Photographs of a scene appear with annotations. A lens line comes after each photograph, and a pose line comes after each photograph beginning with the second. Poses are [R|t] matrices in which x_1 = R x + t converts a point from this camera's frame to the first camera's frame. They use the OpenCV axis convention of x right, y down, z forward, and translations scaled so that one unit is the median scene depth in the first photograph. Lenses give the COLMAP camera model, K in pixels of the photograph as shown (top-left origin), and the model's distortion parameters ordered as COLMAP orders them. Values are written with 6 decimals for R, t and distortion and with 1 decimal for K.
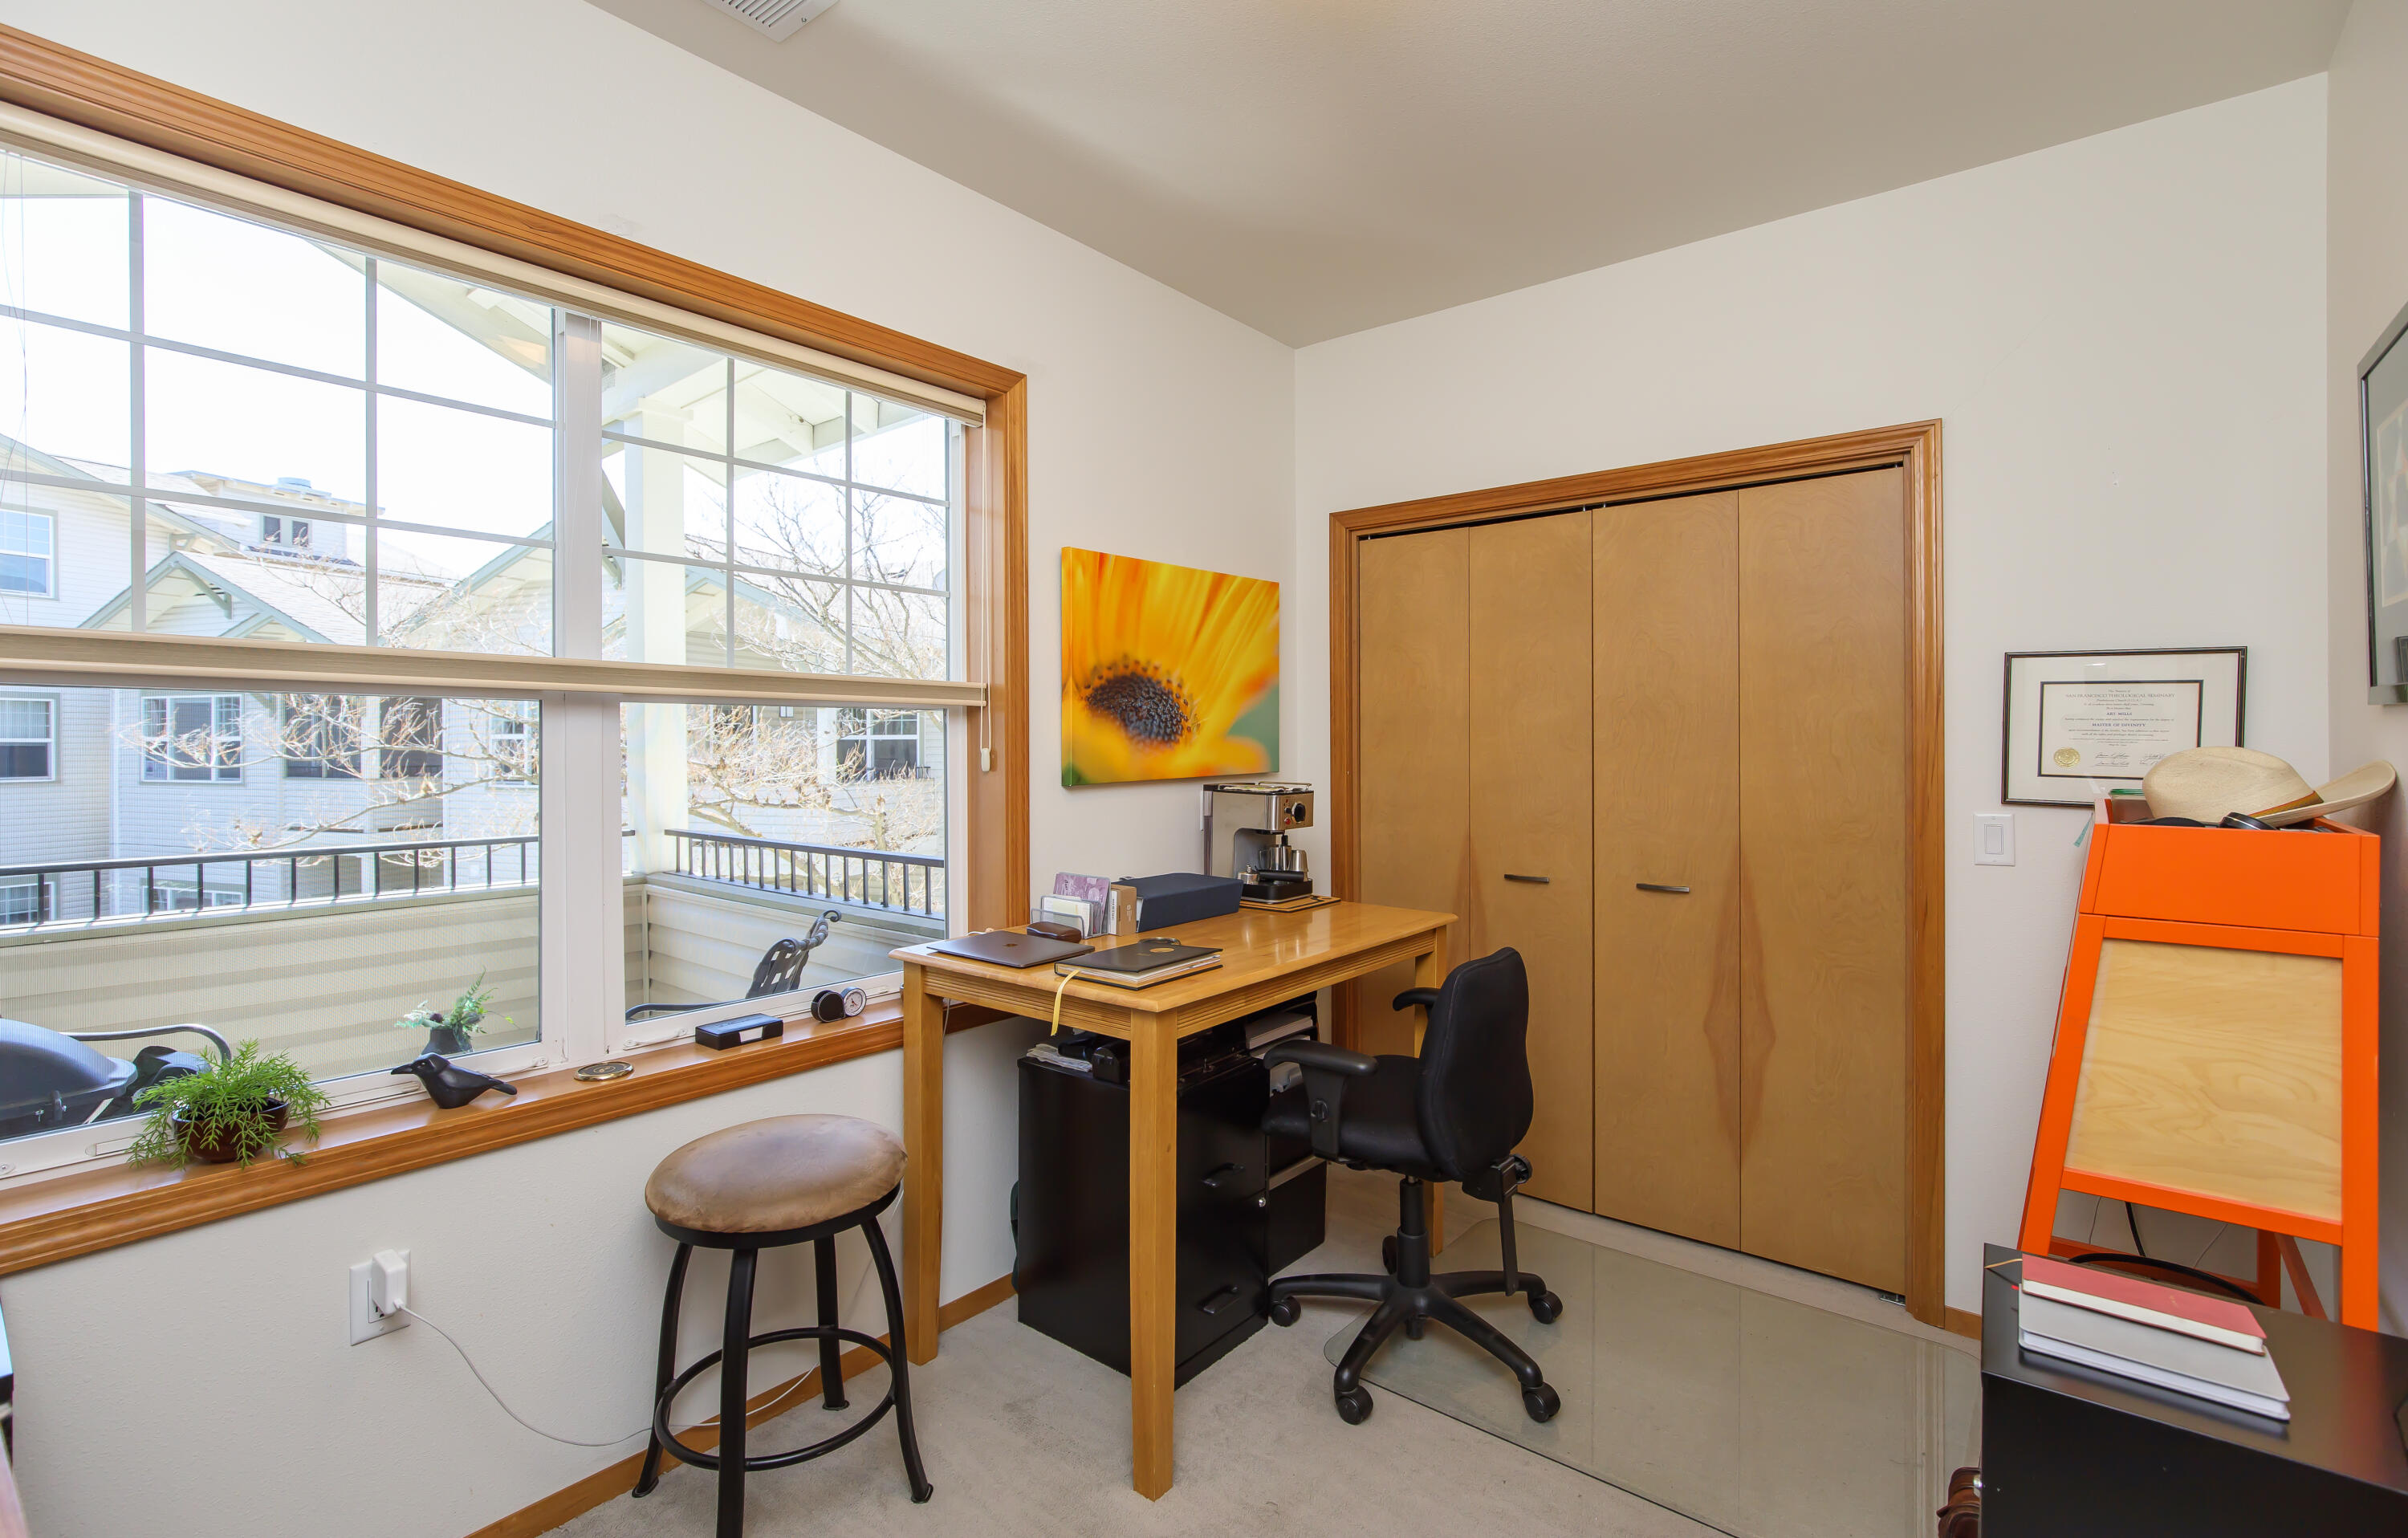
lens RADIAL K [[1100.0, 0, 1200.8], [0, 1100.0, 748.5], [0, 0, 1]] dist [-0.003066, 0.000298]
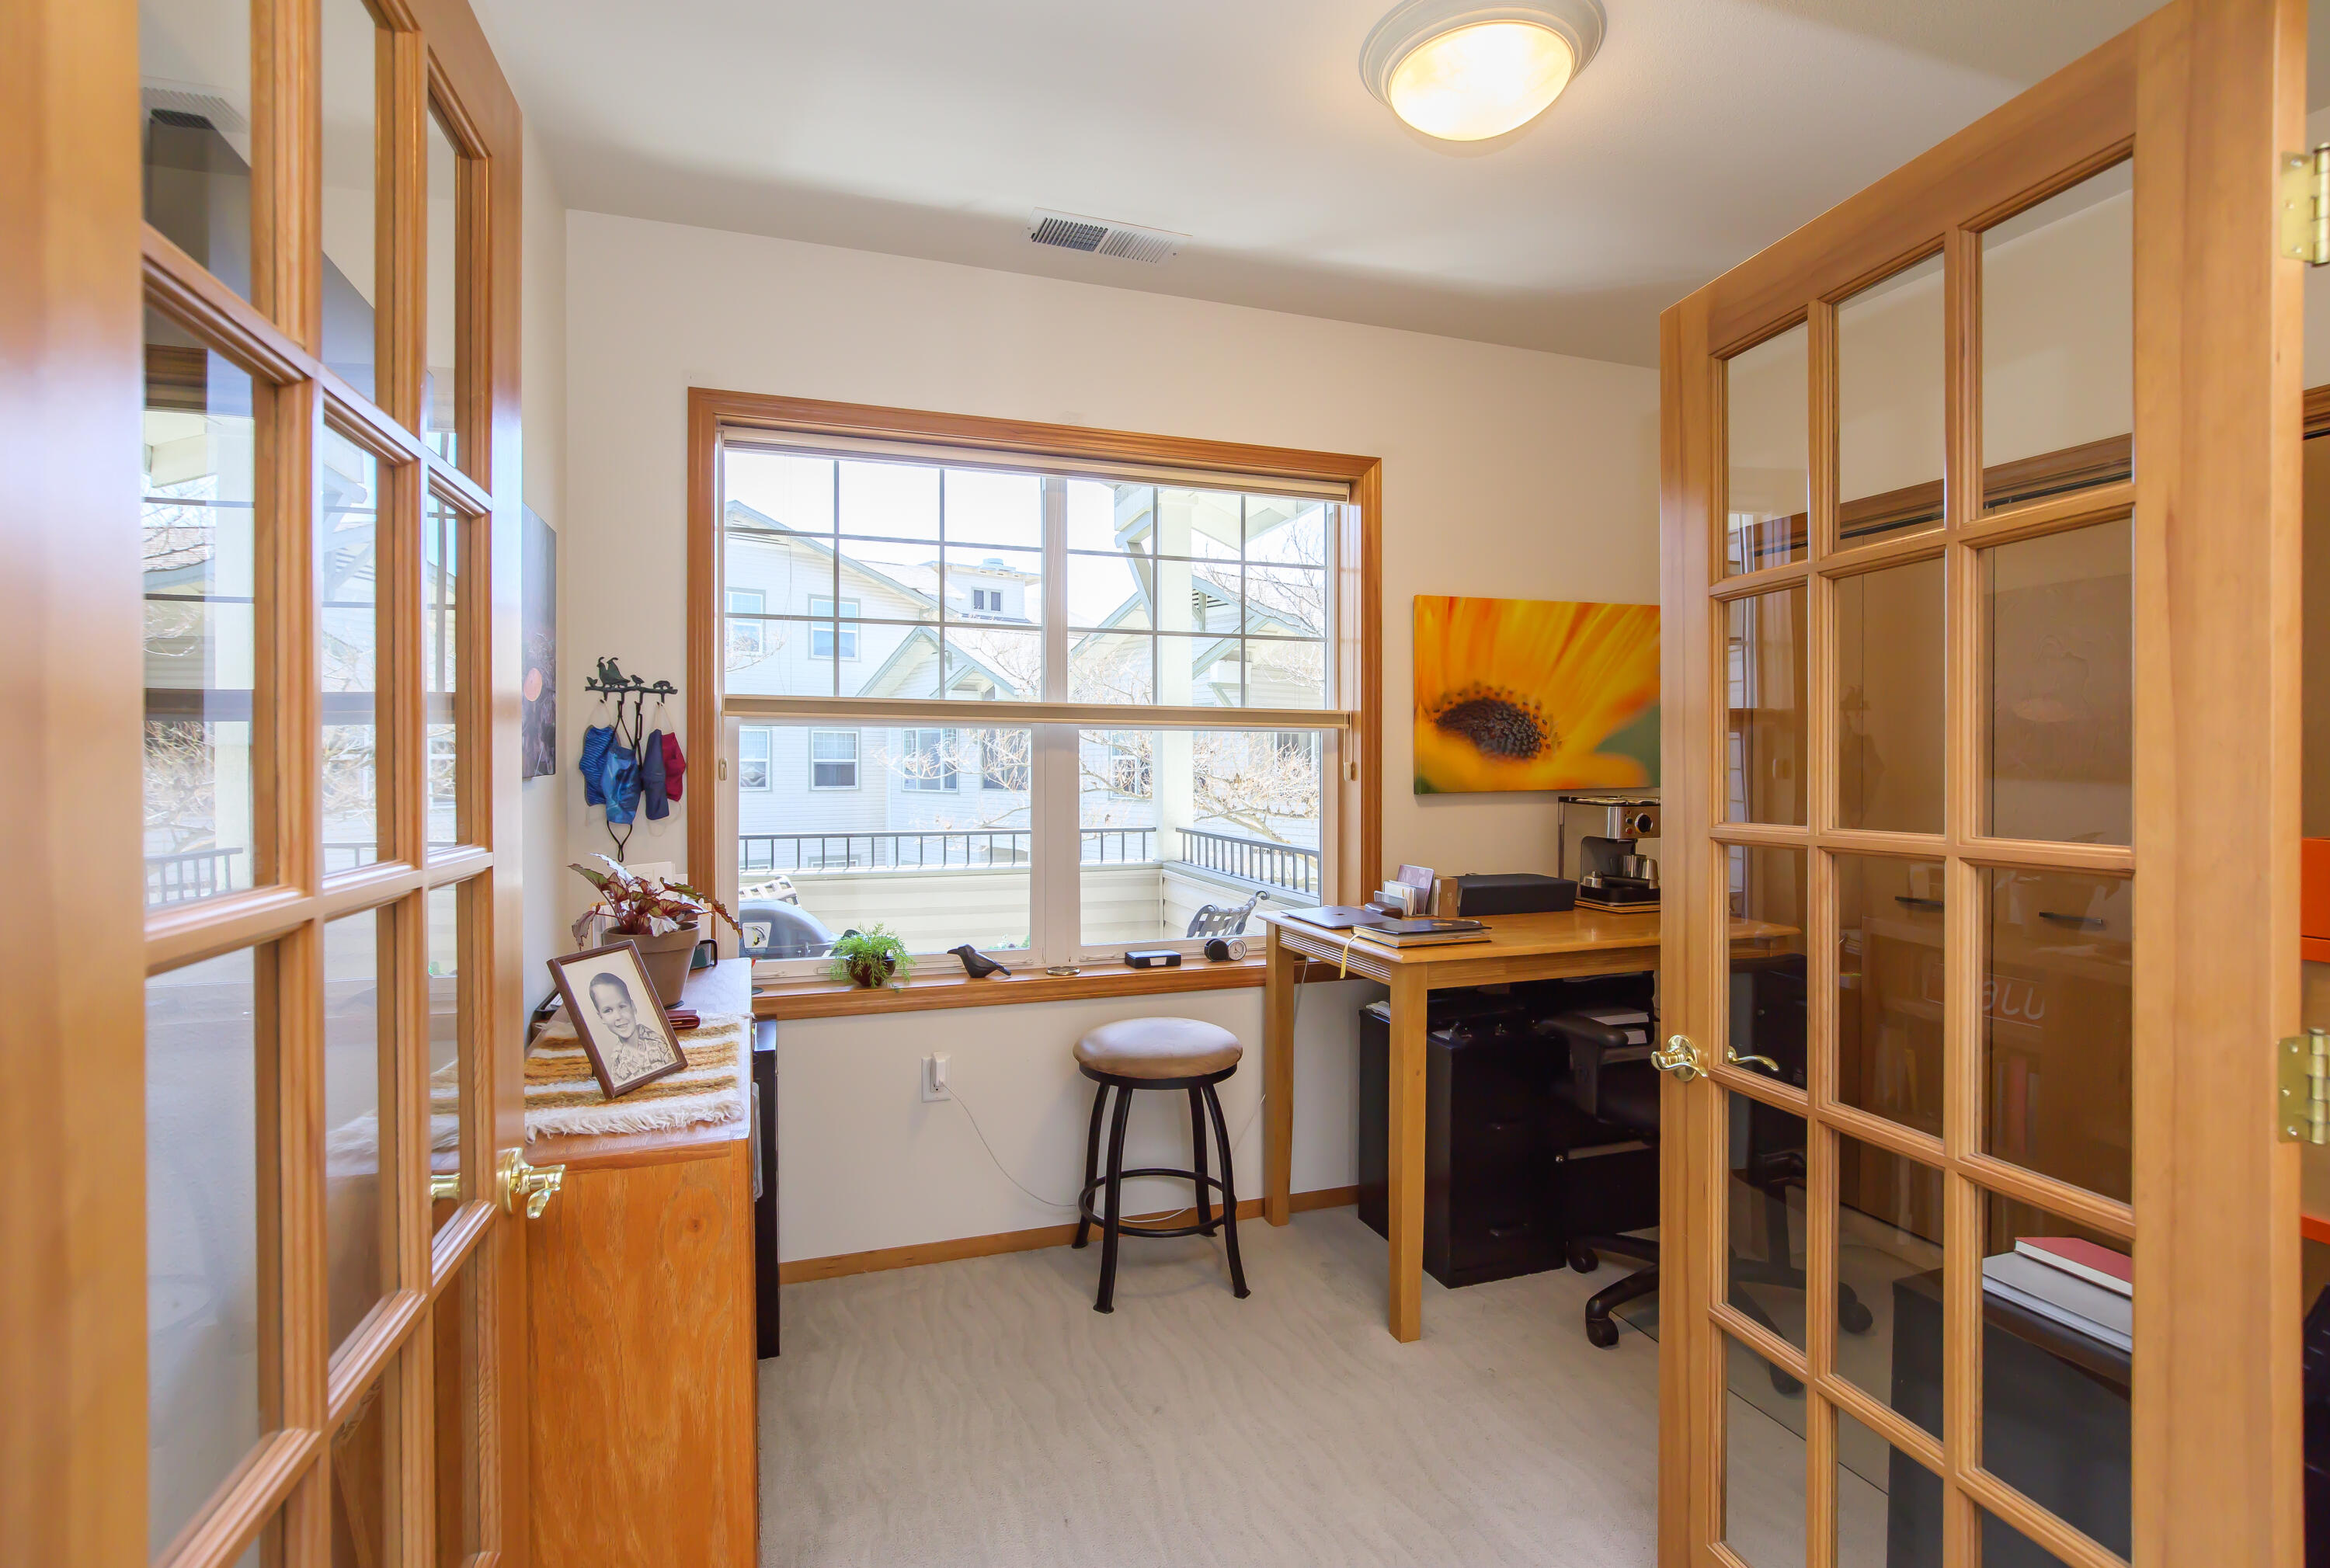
lens RADIAL K [[1102.3, 0, 1172.8], [0, 1102.3, 773.8], [0, 0, 1]] dist [0.002425, 0.000053]
pose [[0.861256, 0.007494, -0.508117, 0.256605], [-0.005798, 0.999971, 0.004922, 0.007576], [0.508139, -0.001293, 0.861274, -0.170831]]
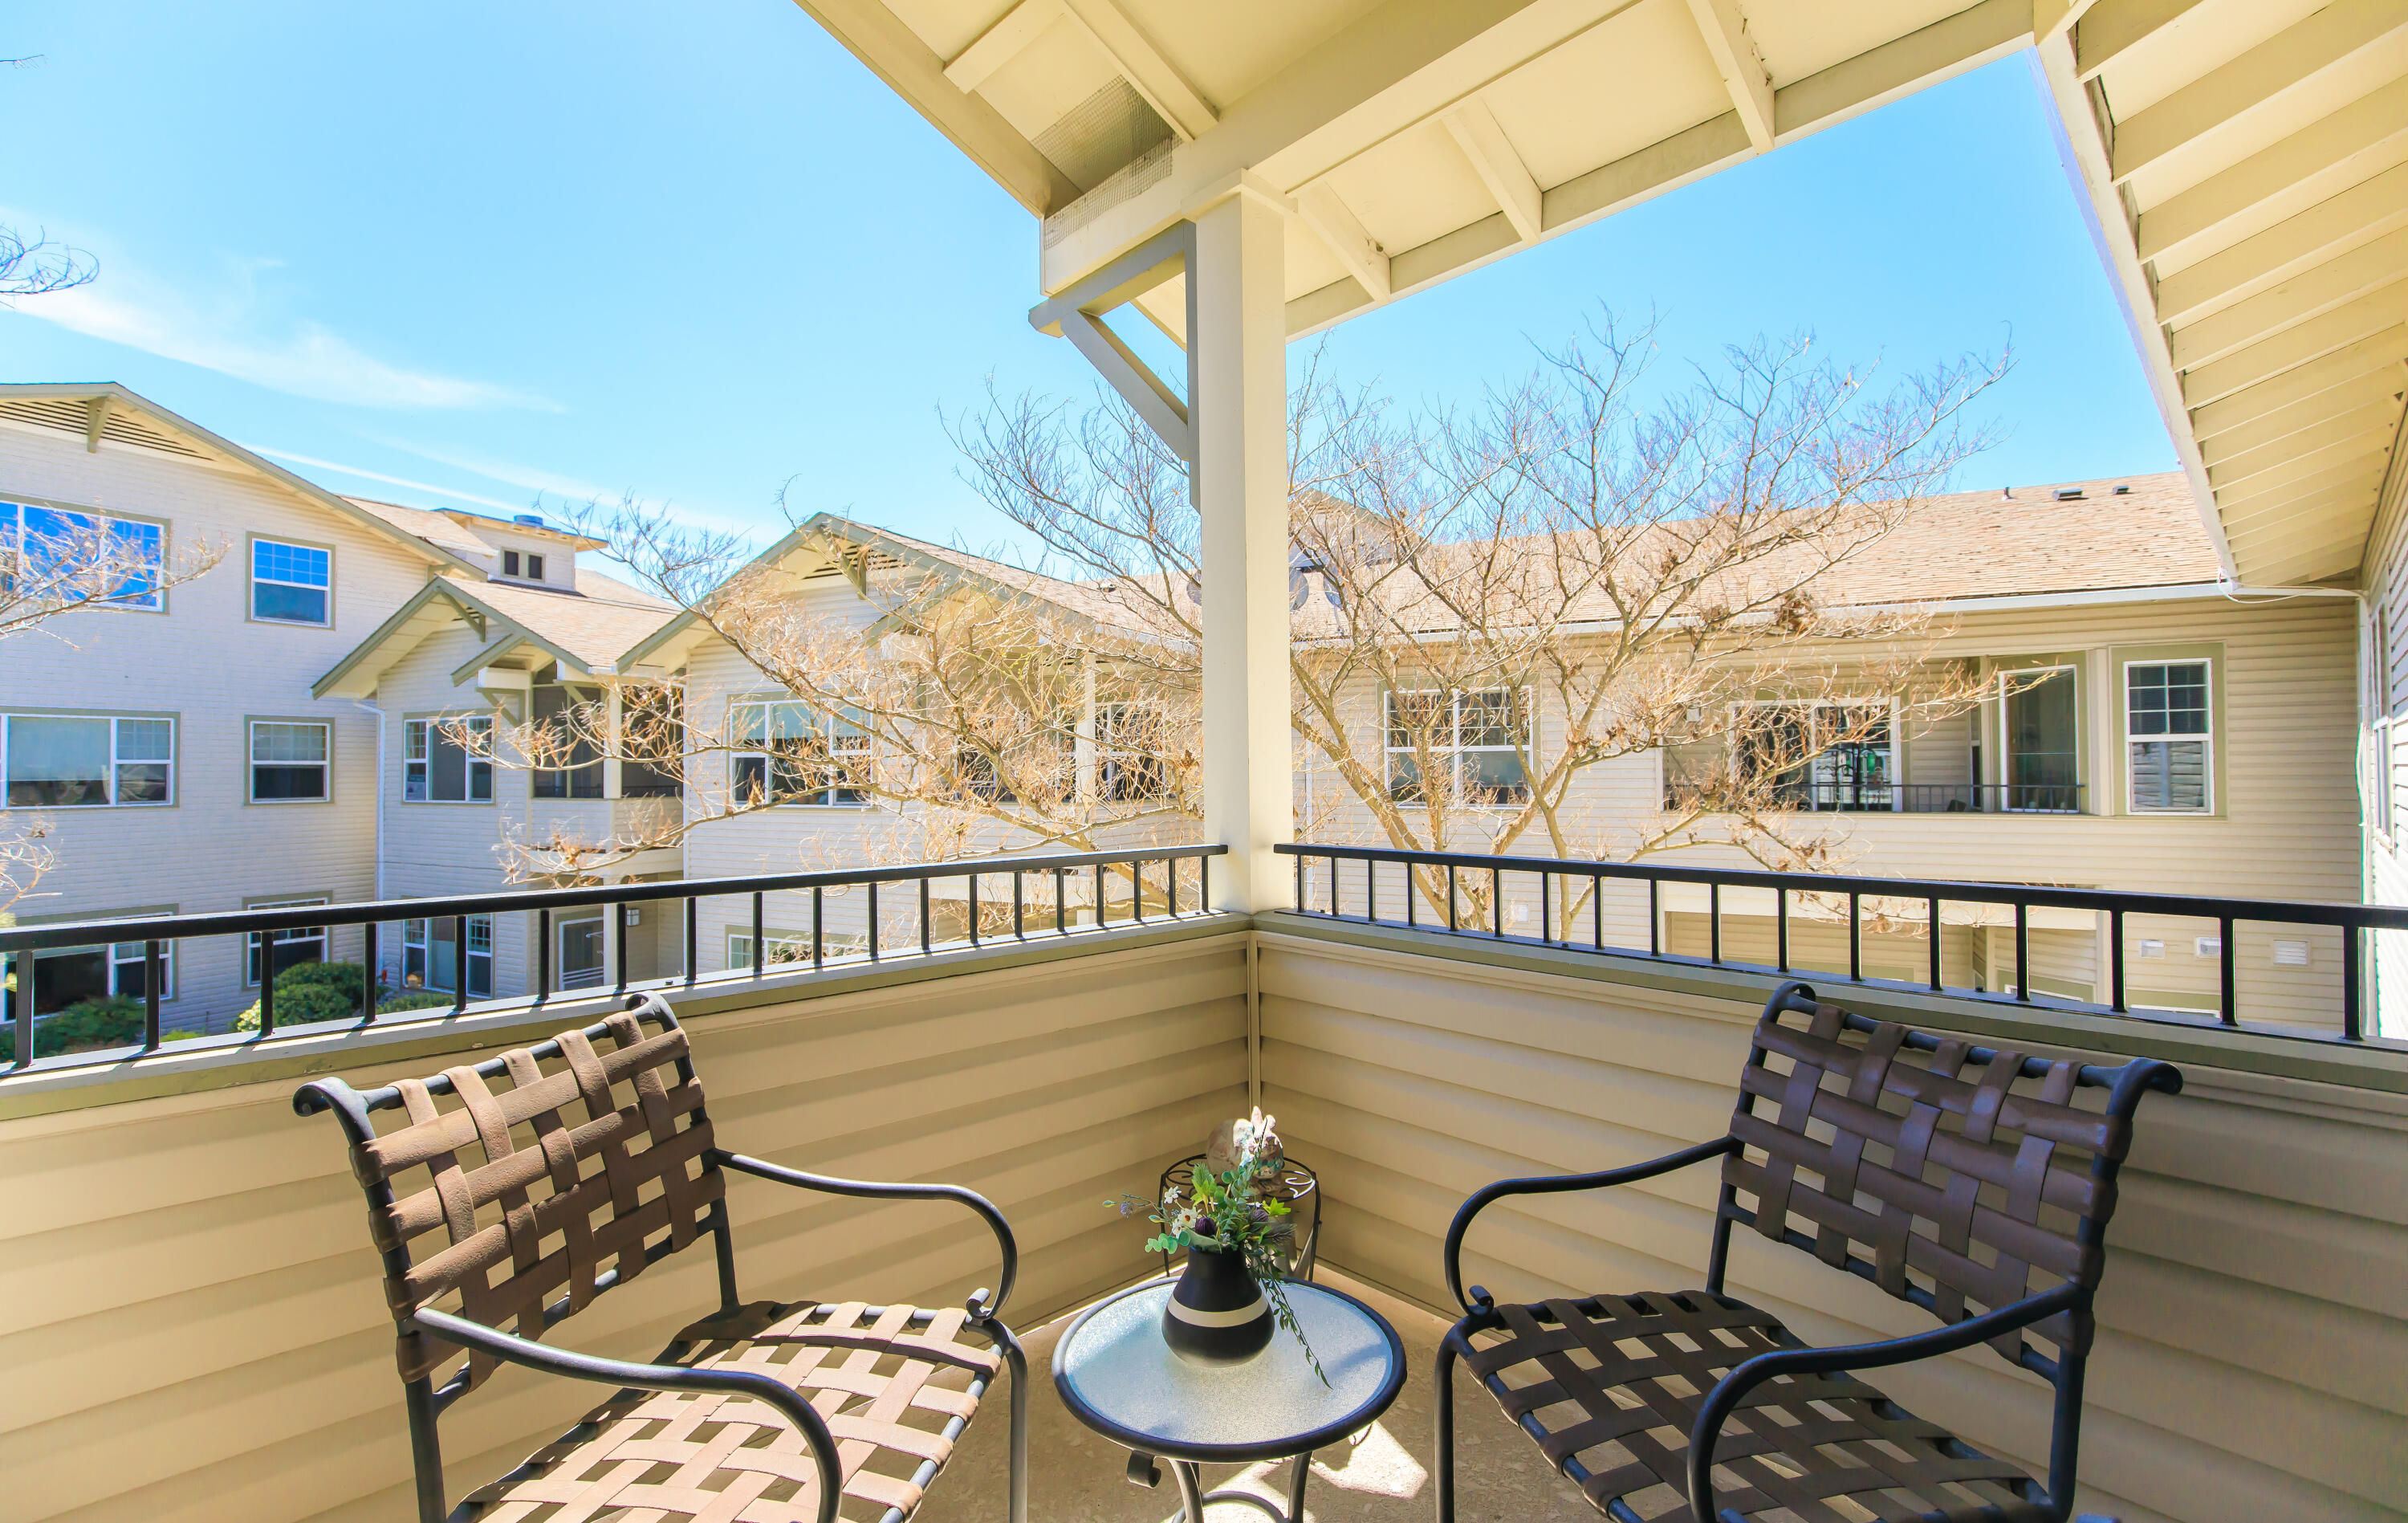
lens RADIAL K [[1105.0, 0, 1199.7], [0, 1105.0, 769.7], [0, 0, 1]] dist [-0.014089, -0.000179]
pose [[0.991517, 0.002495, -0.129957, -0.715190], [-0.003601, 0.999959, -0.008278, 0.057453], [0.129931, 0.008675, 0.991485, 0.578925]]
